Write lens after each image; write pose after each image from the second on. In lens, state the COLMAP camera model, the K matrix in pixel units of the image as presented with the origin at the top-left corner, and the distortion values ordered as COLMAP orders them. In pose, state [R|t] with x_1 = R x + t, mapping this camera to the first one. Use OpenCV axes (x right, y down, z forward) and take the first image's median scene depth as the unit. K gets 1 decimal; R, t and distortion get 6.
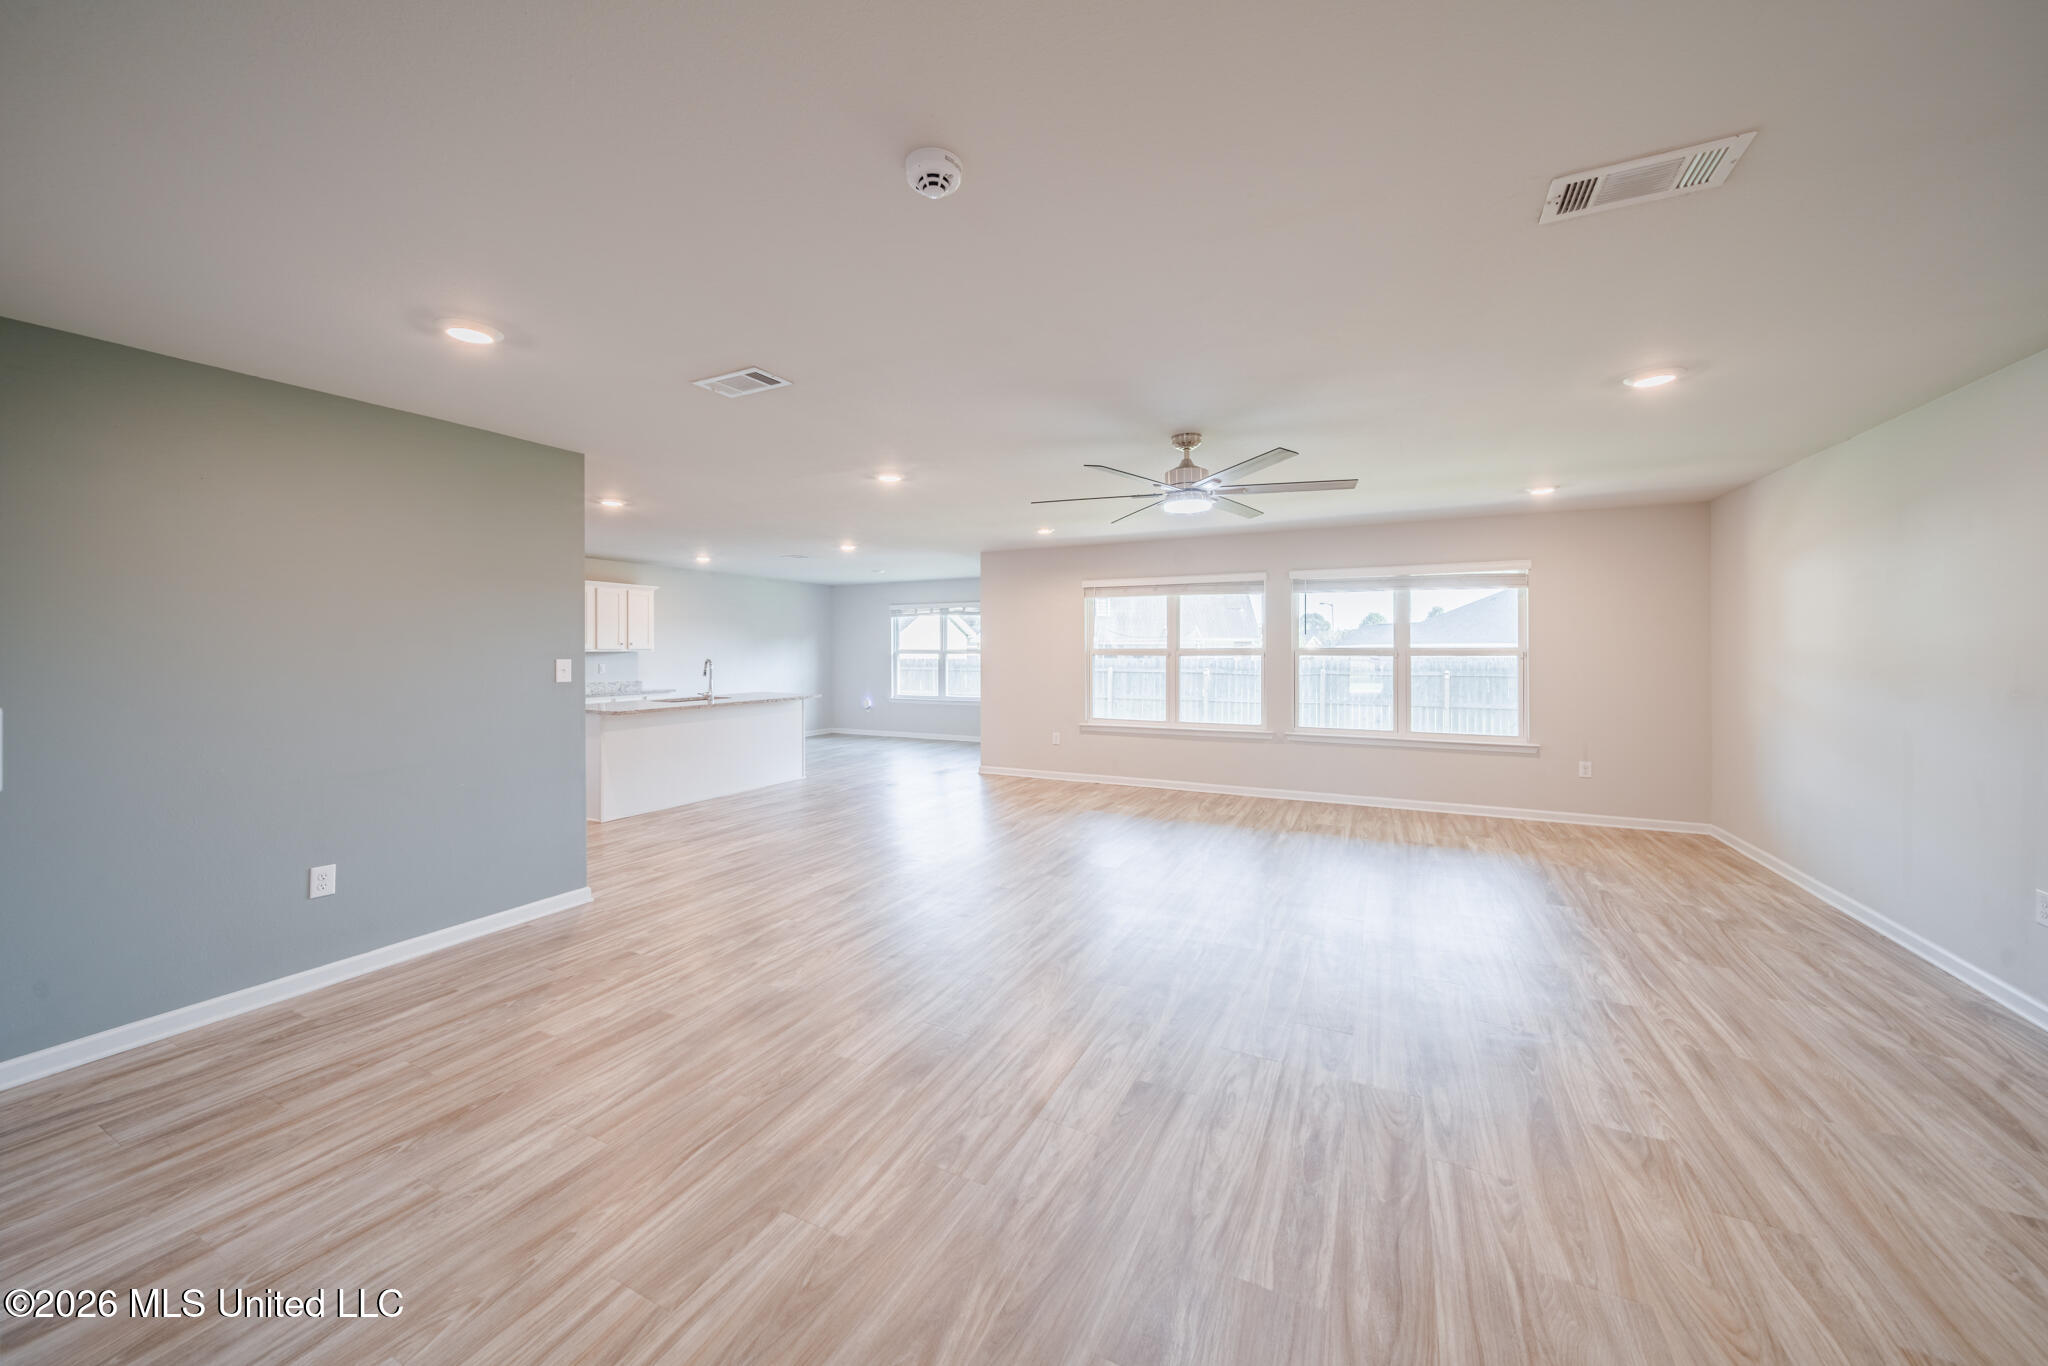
lens RADIAL K [[739.0, 0, 1026.1], [0, 739.0, 656.6], [0, 0, 1]] dist [-0.001779, -0.000362]
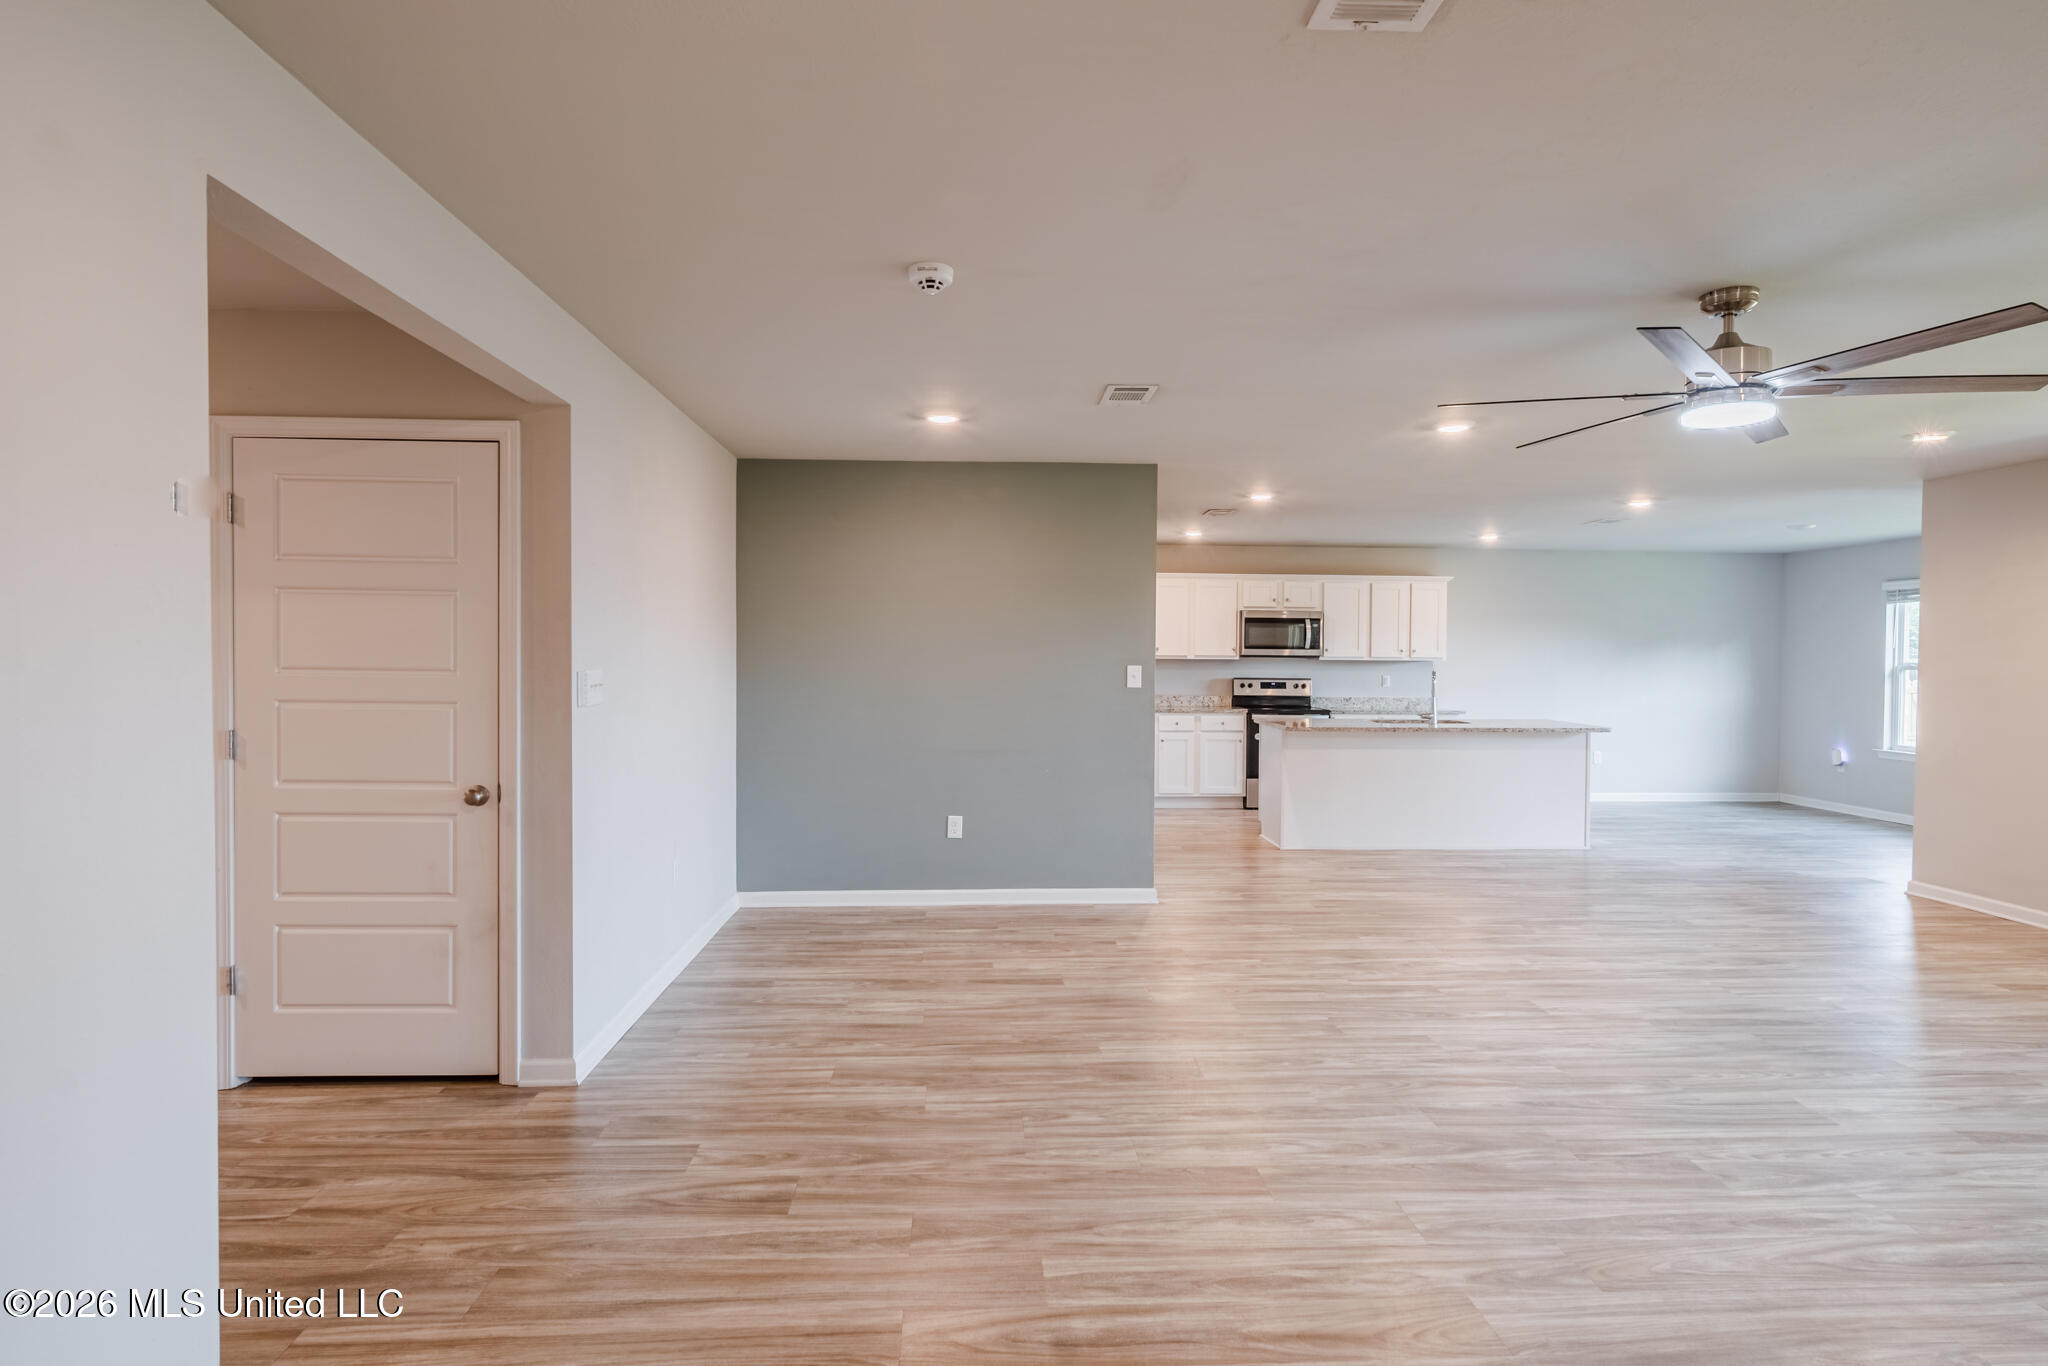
lens RADIAL K [[1124.8, 0, 1024.0], [0, 1124.8, 683.0], [0, 0, 1]] dist [-0.001037, -0.000031]
pose [[0.488636, 0.027526, -0.872053, 0.893849], [-0.017350, 0.999611, 0.021830, -0.005273], [0.872315, 0.004463, 0.488924, 0.105355]]
